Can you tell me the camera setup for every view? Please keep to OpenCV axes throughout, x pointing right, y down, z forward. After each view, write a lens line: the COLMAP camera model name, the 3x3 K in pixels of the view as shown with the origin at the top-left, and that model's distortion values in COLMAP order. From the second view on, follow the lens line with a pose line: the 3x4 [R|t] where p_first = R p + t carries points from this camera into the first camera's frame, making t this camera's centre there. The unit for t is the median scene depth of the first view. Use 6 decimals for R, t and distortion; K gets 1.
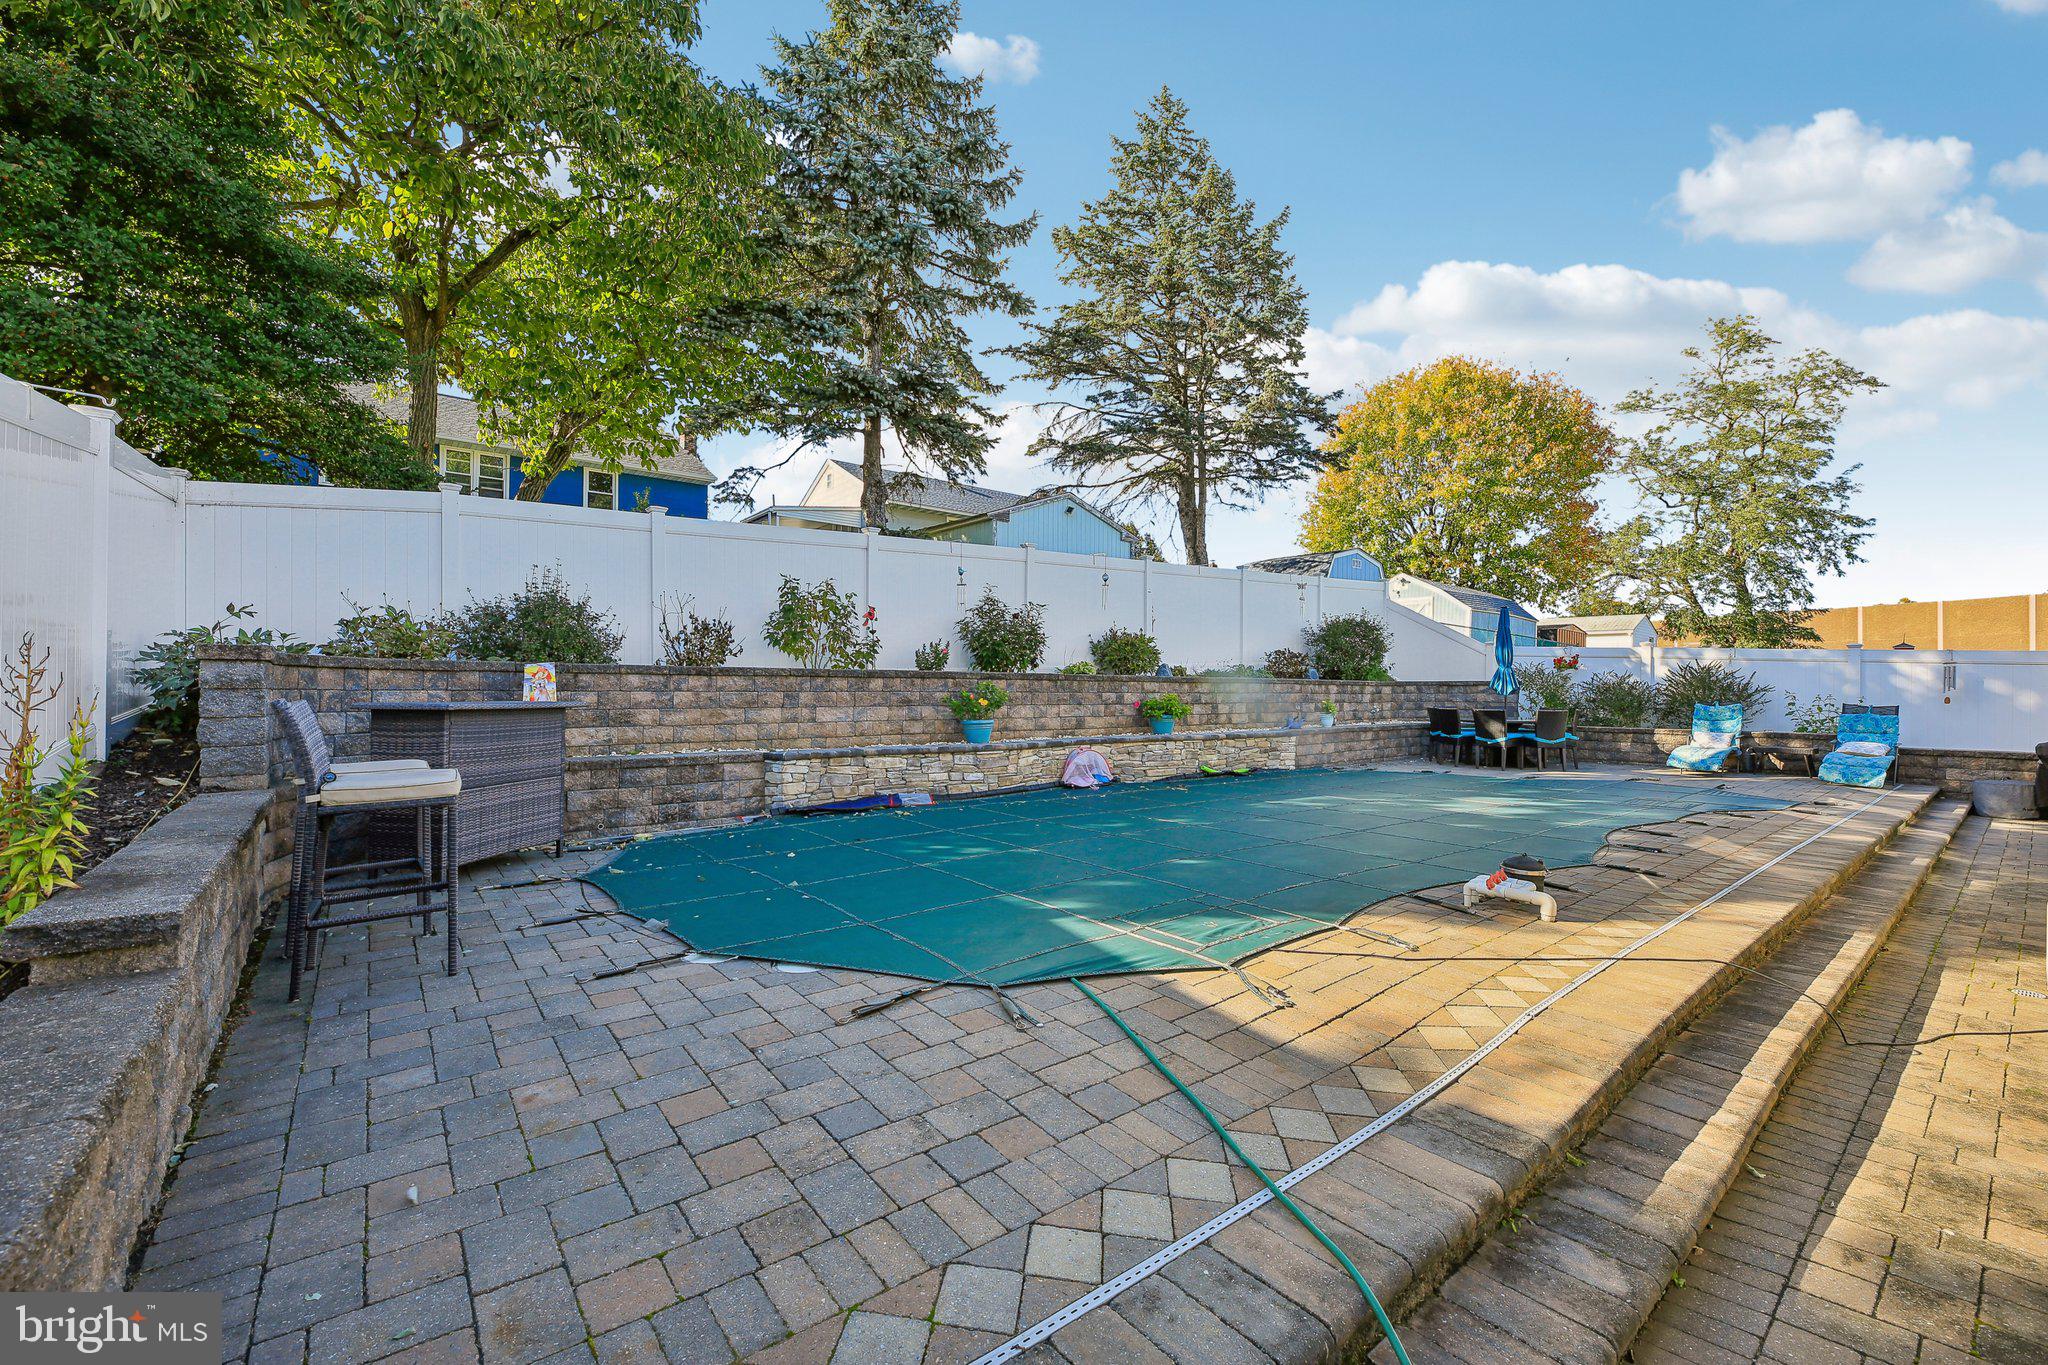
lens RADIAL K [[835.1, 0, 1016.7], [0, 835.1, 689.6], [0, 0, 1]] dist [-0.000308, -0.000005]
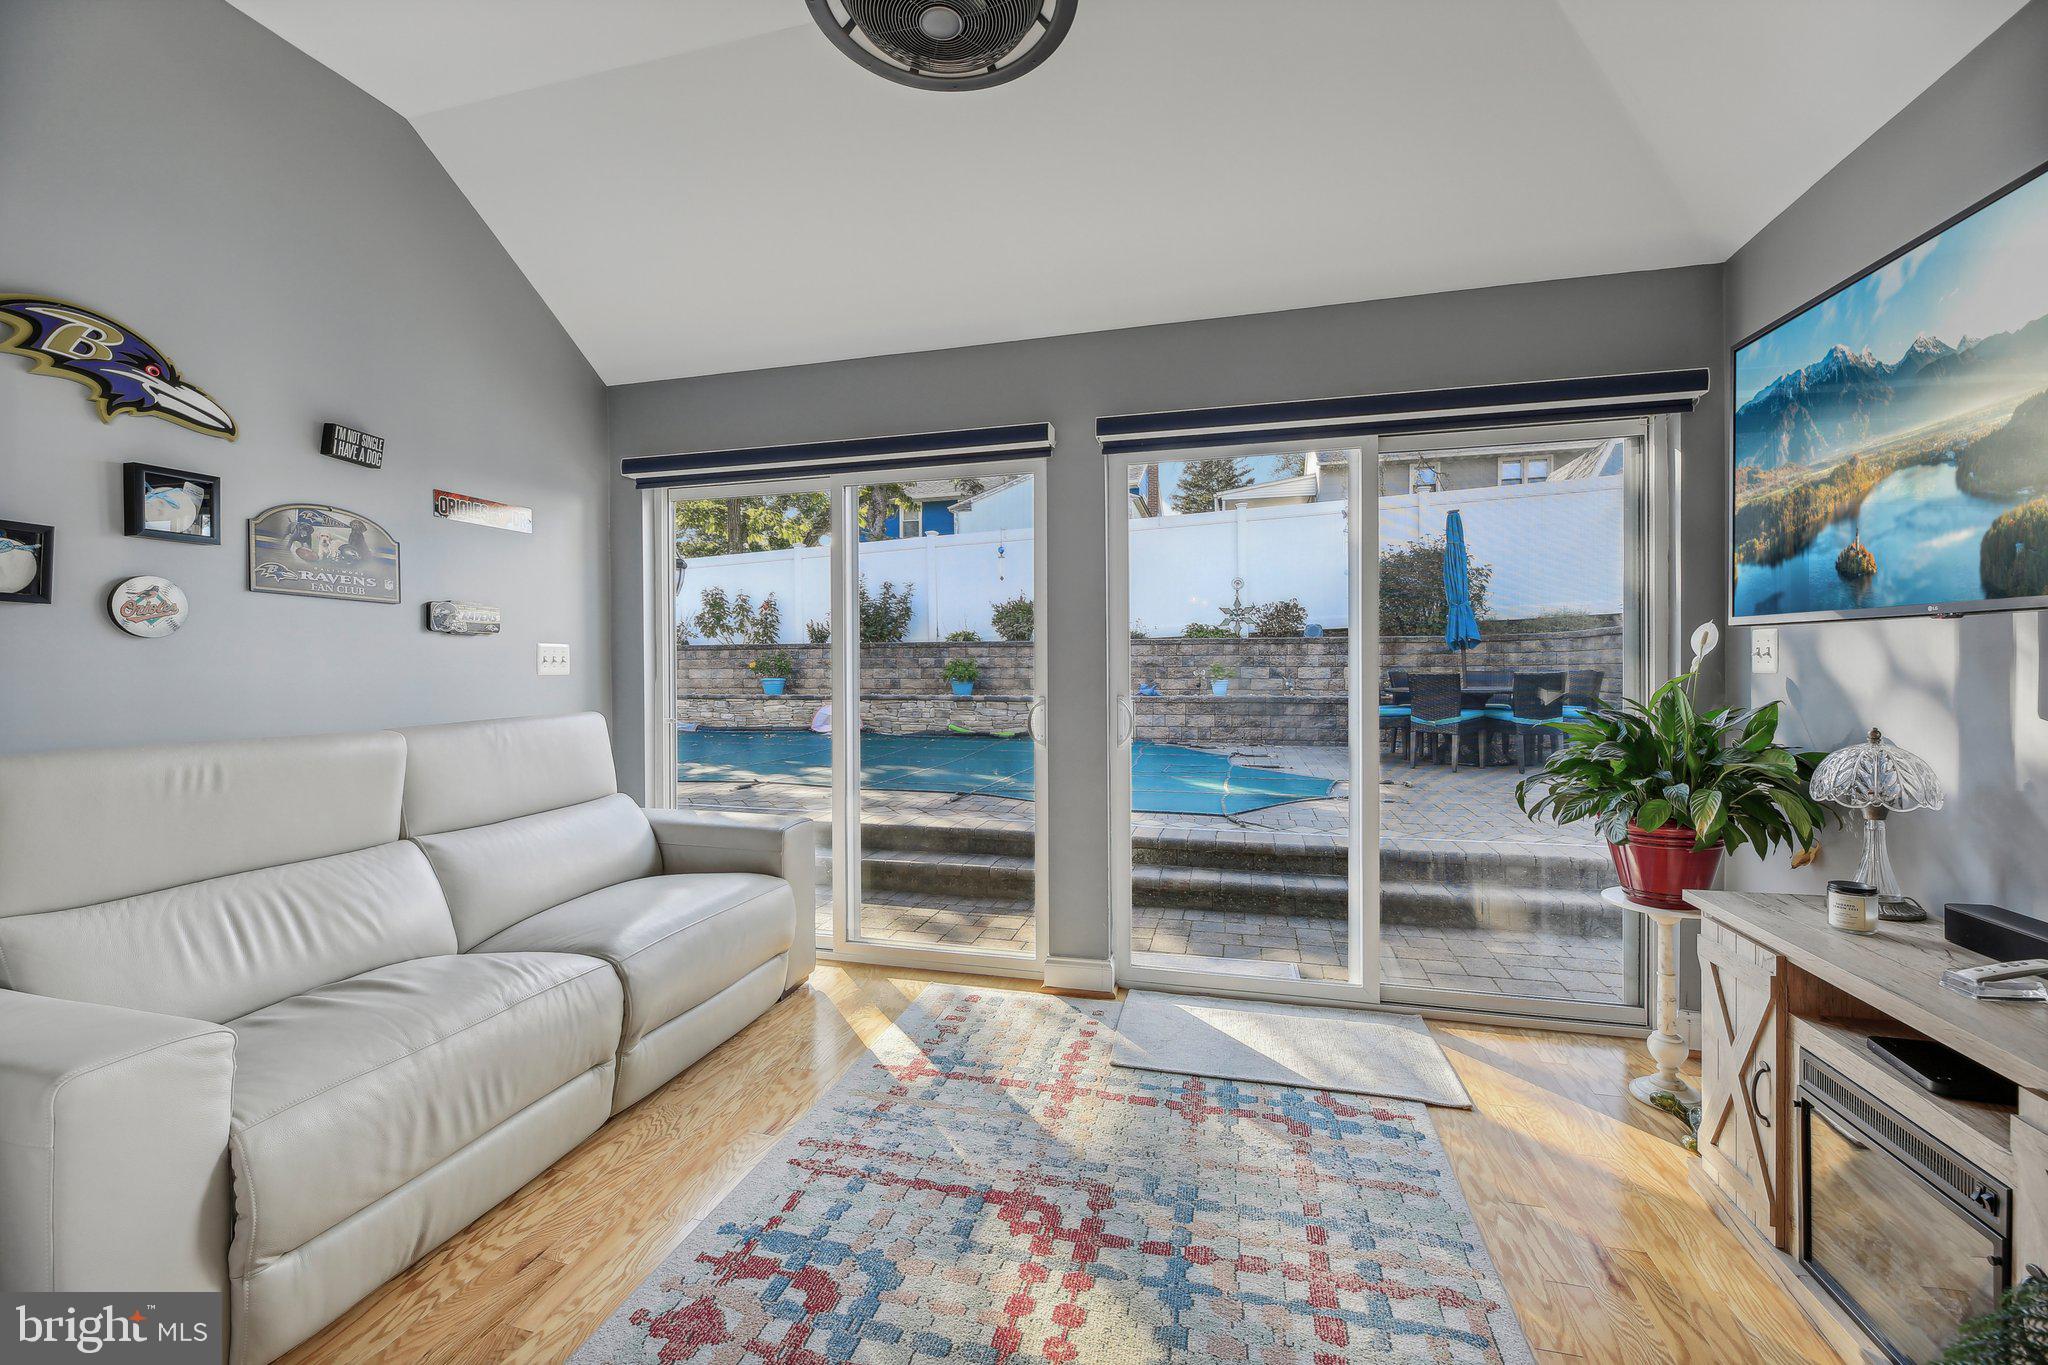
lens RADIAL K [[818.8, 0, 1014.8], [0, 818.8, 675.8], [0, 0, 1]] dist [-0.001257, -0.000154]
pose [[0.586025, -0.002643, -0.810288, 1.108309], [0.007461, 0.999970, 0.002134, 0.027997], [0.810258, -0.007296, 0.586027, 0.461583]]
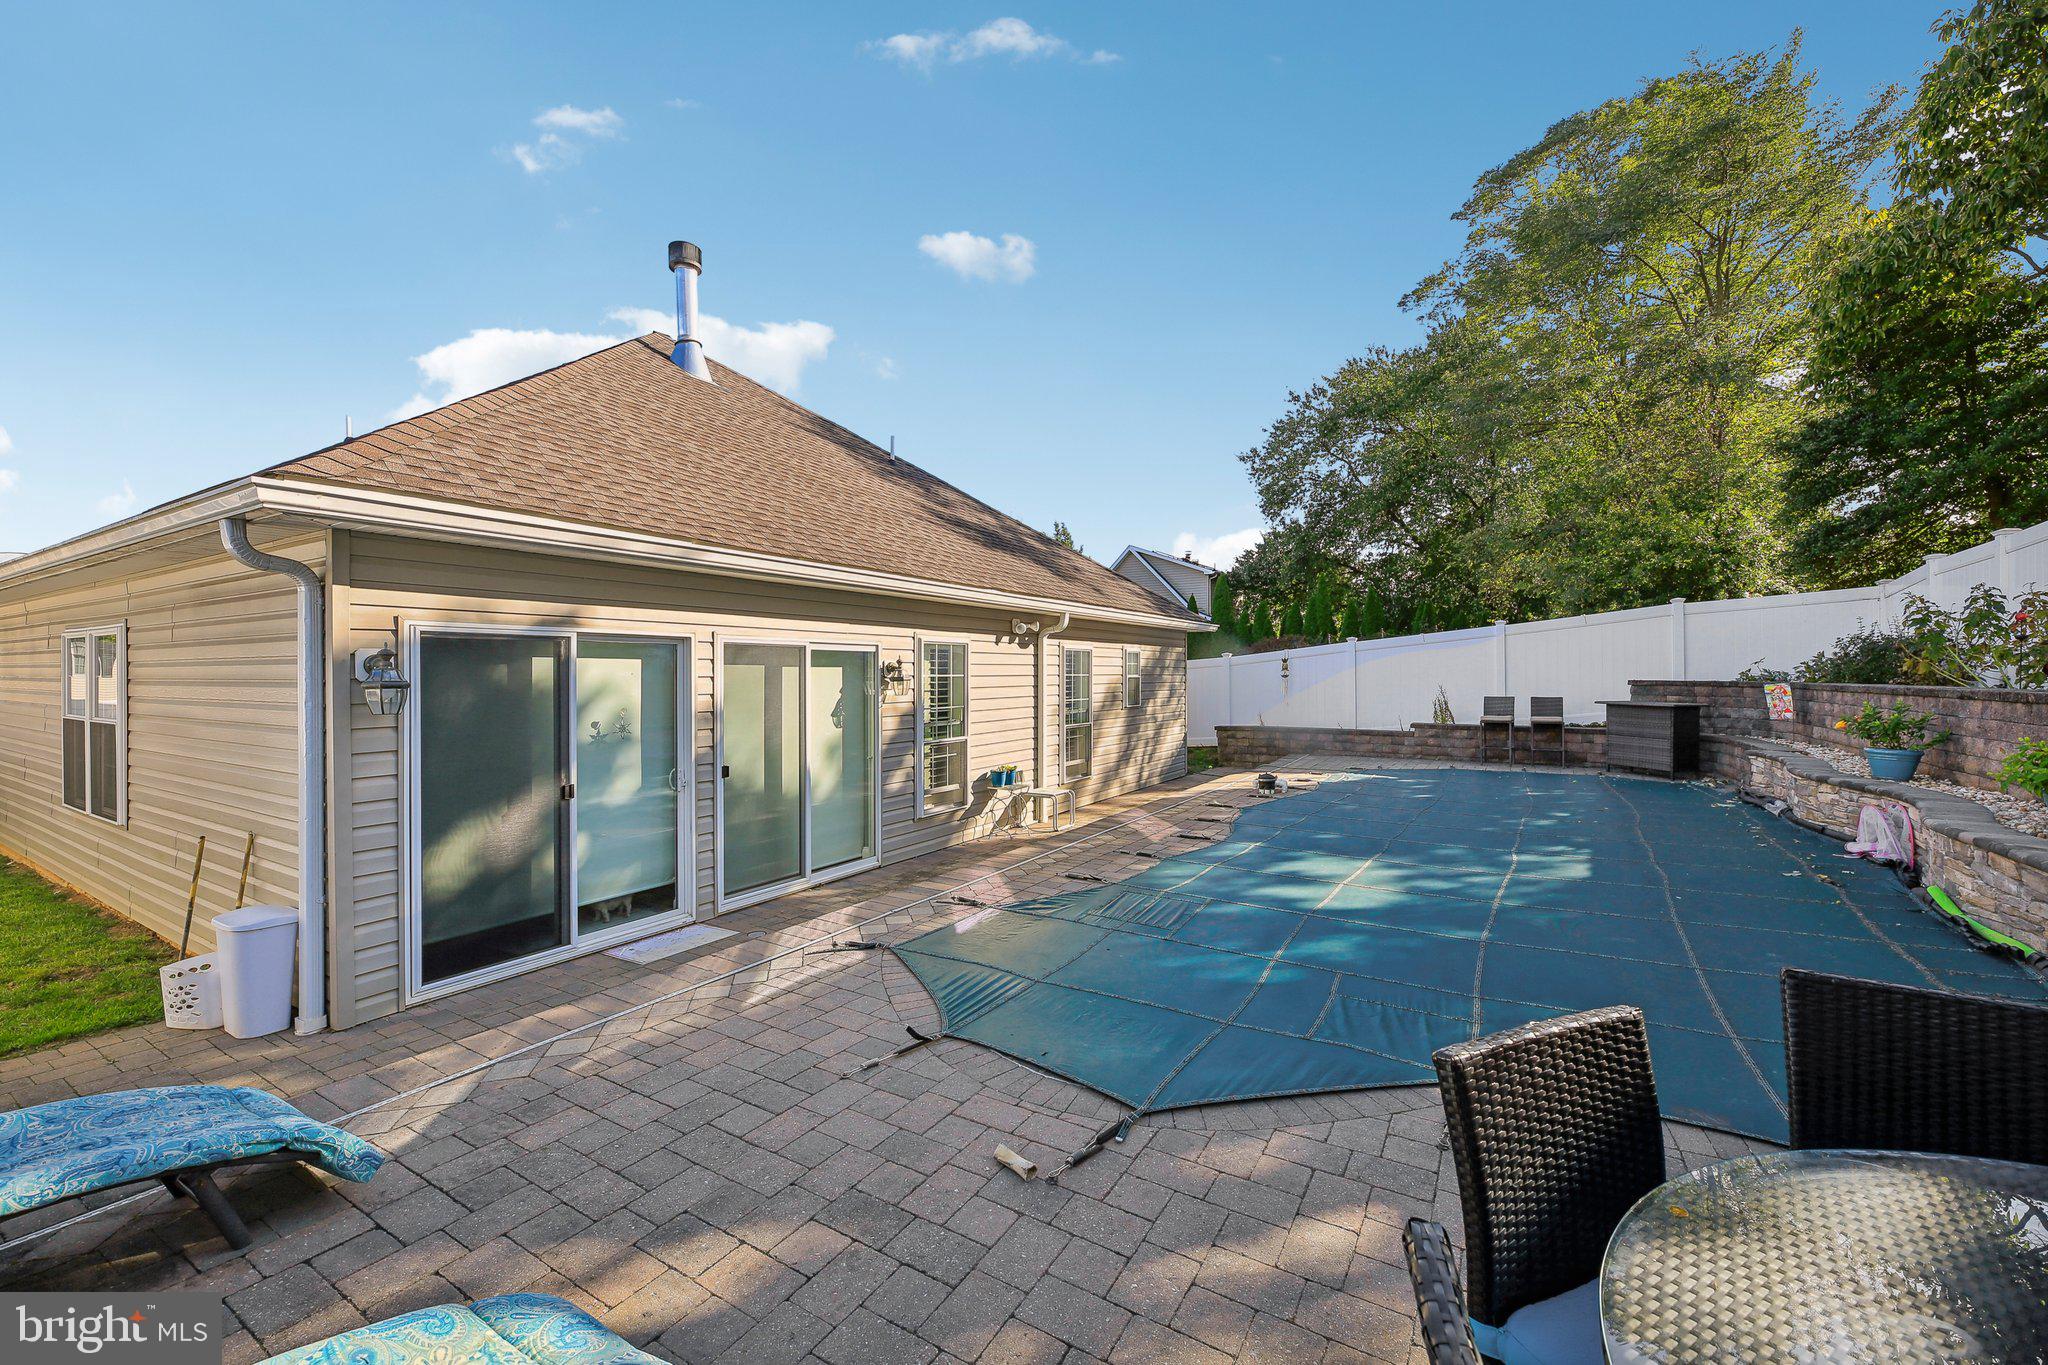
lens RADIAL K [[835.1, 0, 1016.7], [0, 835.1, 689.6], [0, 0, 1]] dist [-0.000308, -0.000005]
pose [[-0.942248, -0.000436, -0.334916, 0.865500], [-0.007511, 0.999775, 0.019829, -0.025177], [0.334832, 0.021199, -0.942039, 1.269283]]
